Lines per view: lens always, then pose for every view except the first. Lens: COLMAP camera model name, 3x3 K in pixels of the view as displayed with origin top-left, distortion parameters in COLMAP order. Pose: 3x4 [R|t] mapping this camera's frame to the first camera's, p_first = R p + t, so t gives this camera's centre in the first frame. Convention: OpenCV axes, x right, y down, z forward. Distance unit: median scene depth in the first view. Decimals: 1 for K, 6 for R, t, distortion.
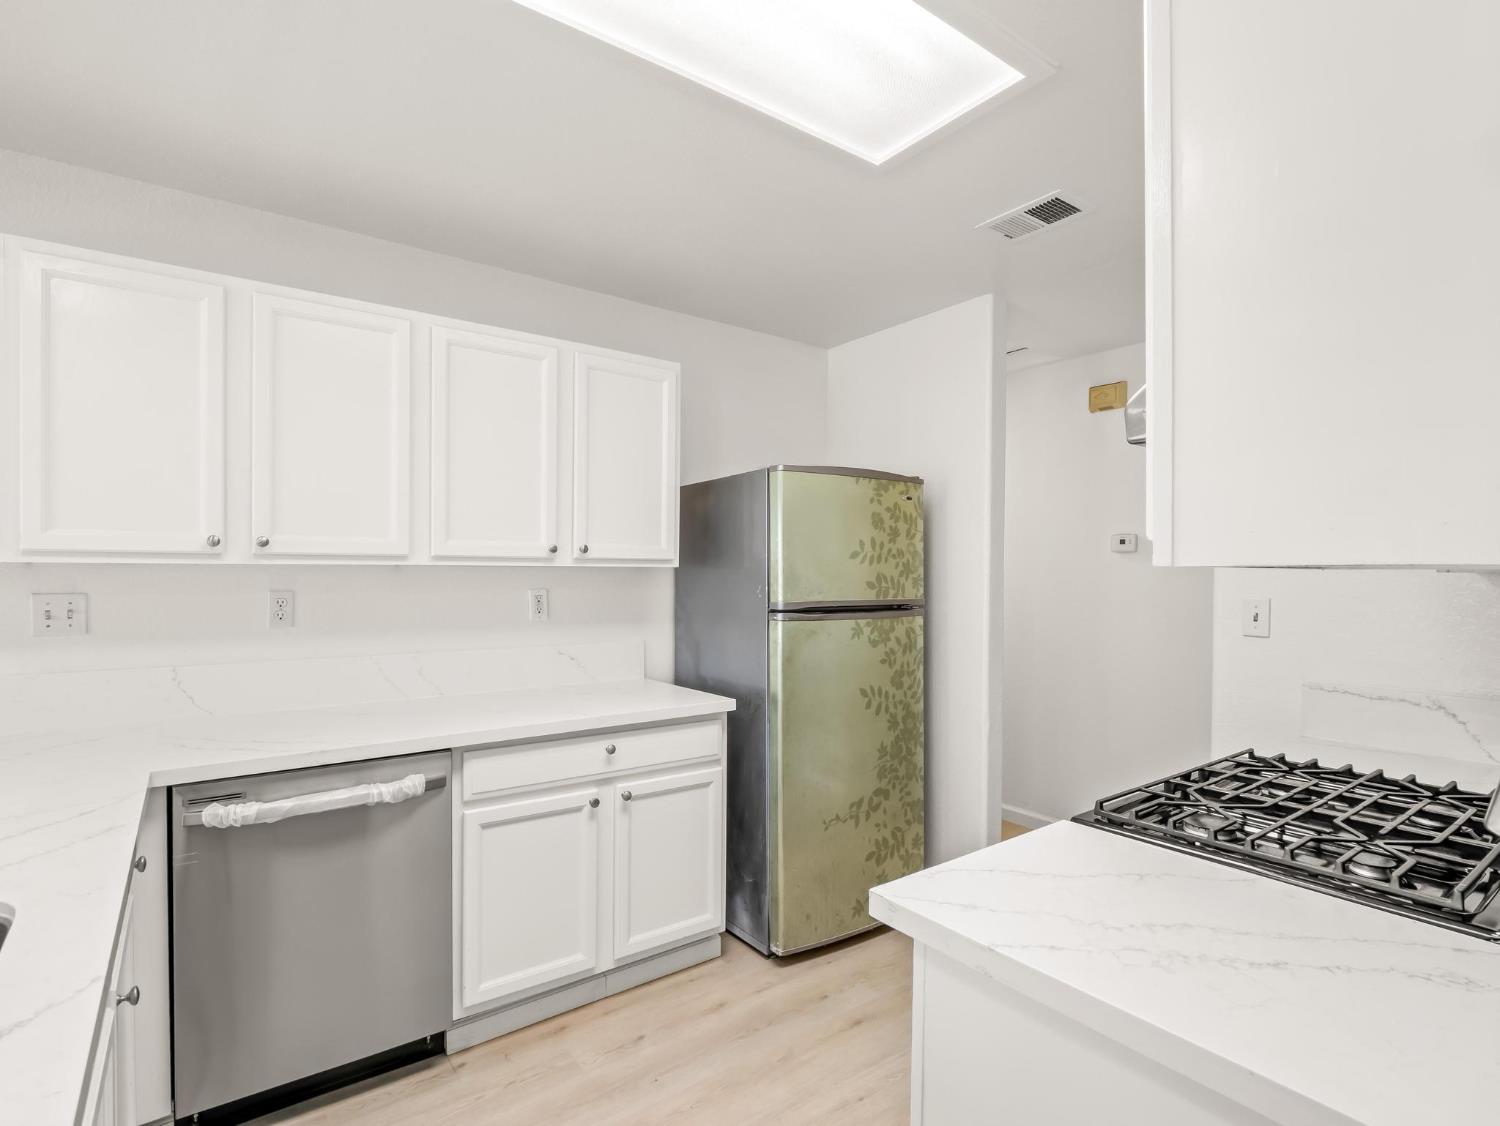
lens RADIAL K [[753.0, 0, 801.7], [0, 753.0, 560.4], [0, 0, 1]] dist [-0.003745, -0.000021]
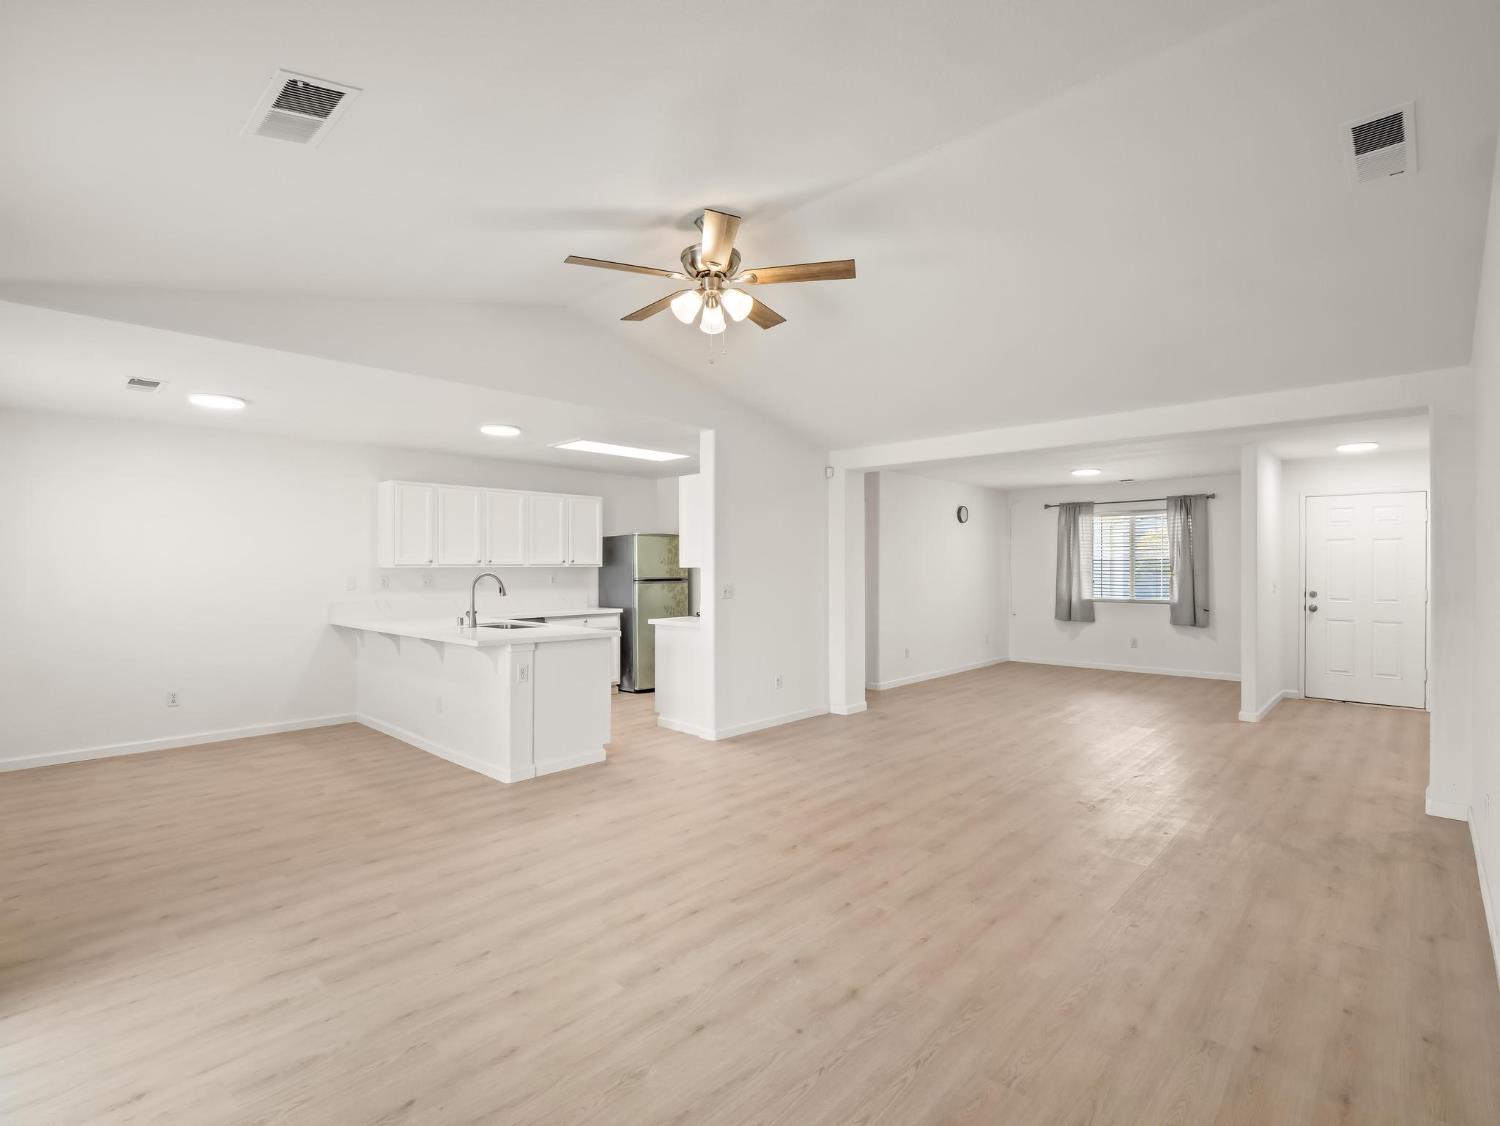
lens RADIAL K [[724.0, 0, 758.2], [0, 724.0, 558.3], [0, 0, 1]] dist [-0.008503, -0.001028]
pose [[0.989148, -0.006121, 0.146796, 0.025671], [0.005623, 0.999977, 0.003806, -0.031274], [-0.146816, -0.002939, 0.989159, -1.889014]]
